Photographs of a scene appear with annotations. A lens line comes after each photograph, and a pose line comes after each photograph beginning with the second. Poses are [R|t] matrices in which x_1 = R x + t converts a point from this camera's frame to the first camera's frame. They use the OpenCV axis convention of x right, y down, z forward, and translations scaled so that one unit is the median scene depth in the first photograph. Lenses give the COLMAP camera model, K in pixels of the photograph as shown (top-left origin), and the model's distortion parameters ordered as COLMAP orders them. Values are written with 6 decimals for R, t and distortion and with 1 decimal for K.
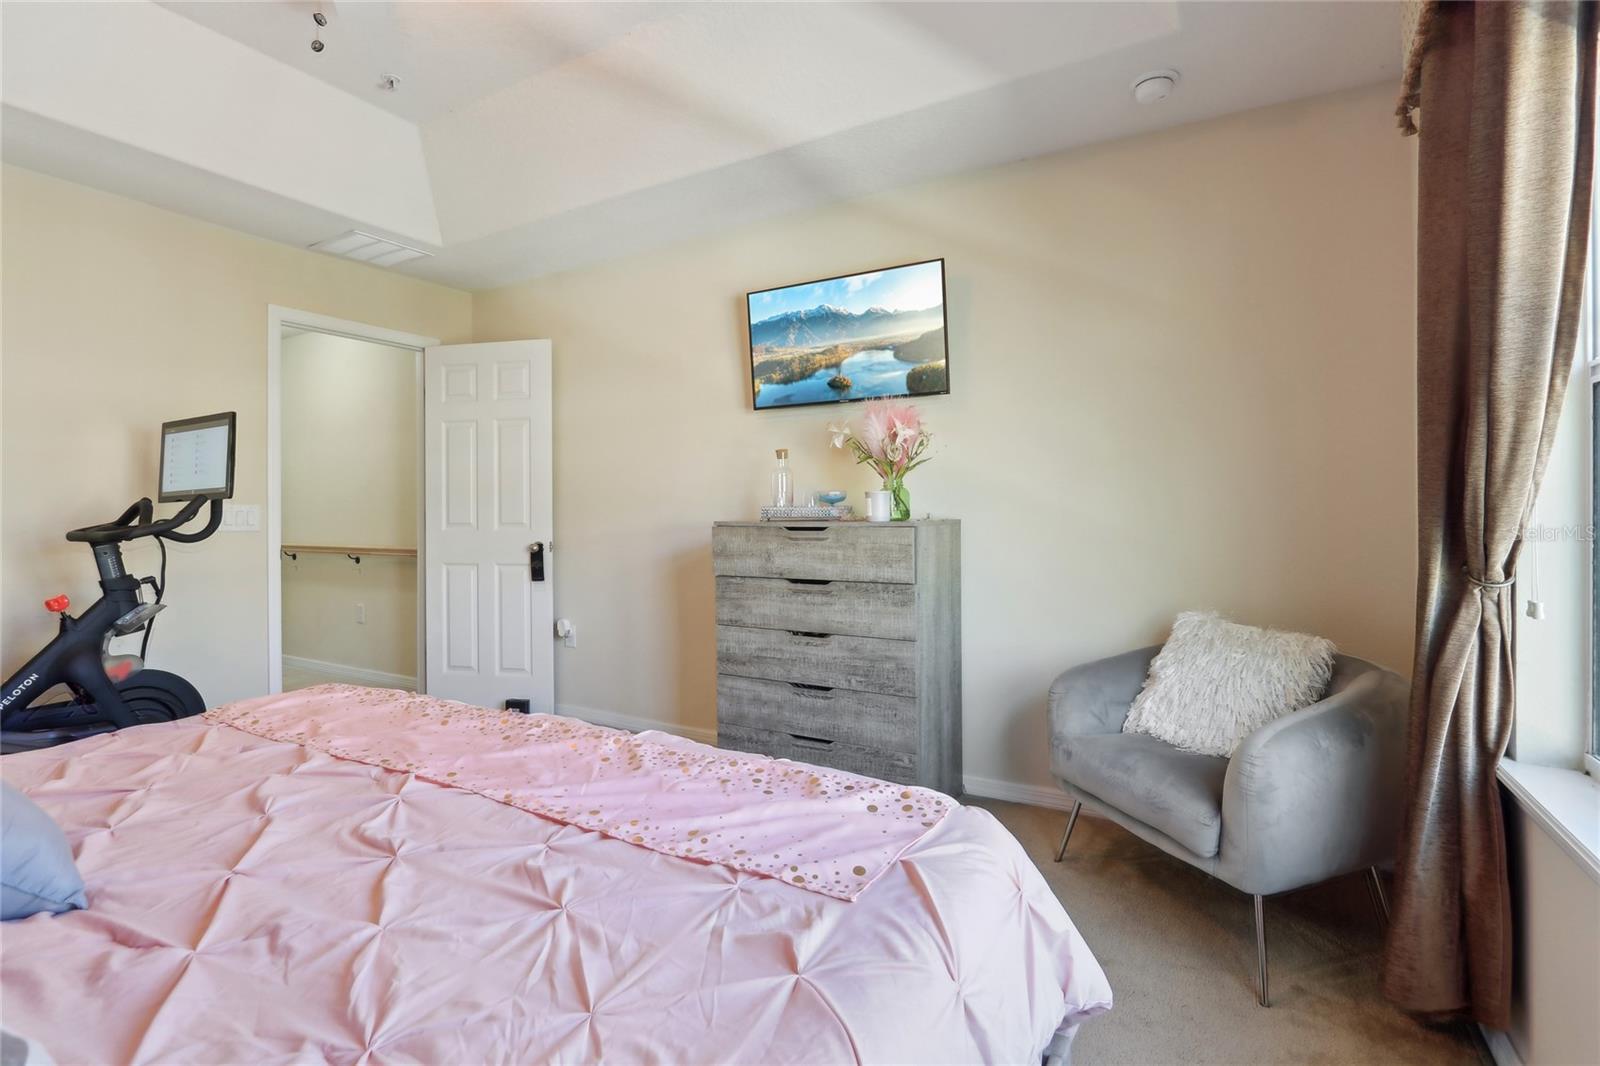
lens RADIAL K [[754.4, 0, 793.2], [0, 754.4, 519.6], [0, 0, 1]] dist [-0.013956, -0.000134]
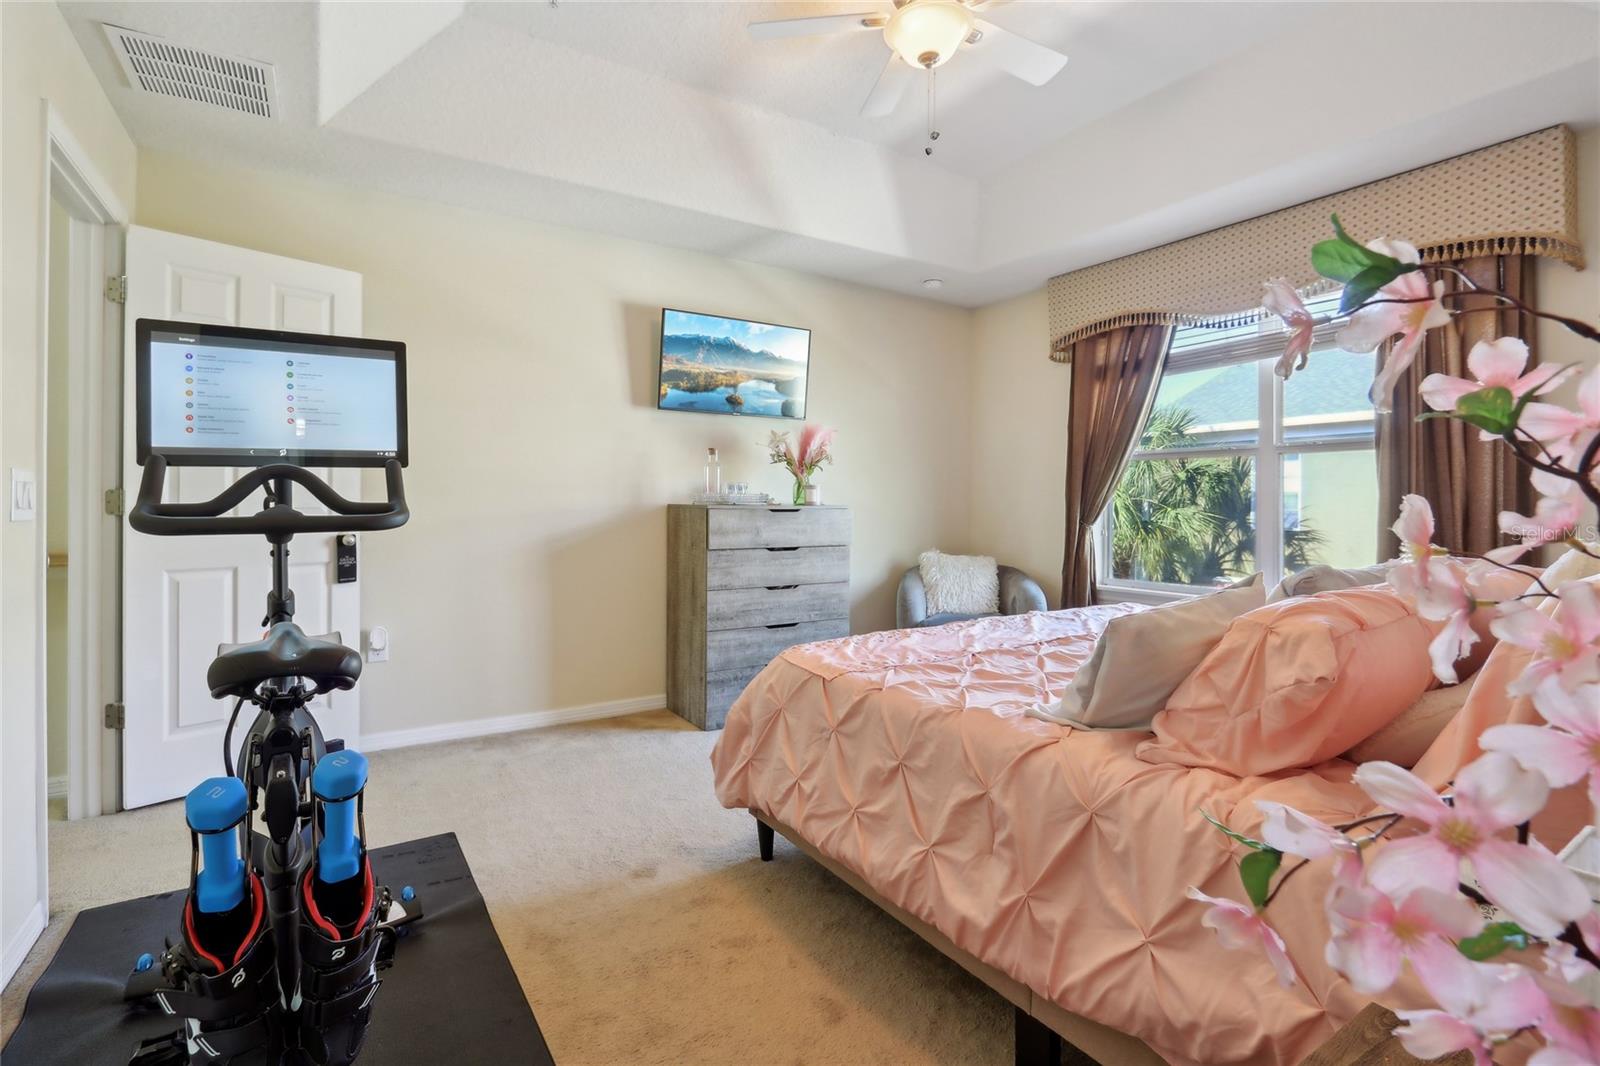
lens RADIAL K [[754.4, 0, 793.8], [0, 754.4, 520.2], [0, 0, 1]] dist [-0.013956, -0.000134]
pose [[0.457717, -0.011577, 0.889023, -1.083404], [0.003465, 0.999931, 0.011237, 0.012893], [-0.889091, -0.002063, 0.457725, 0.321640]]
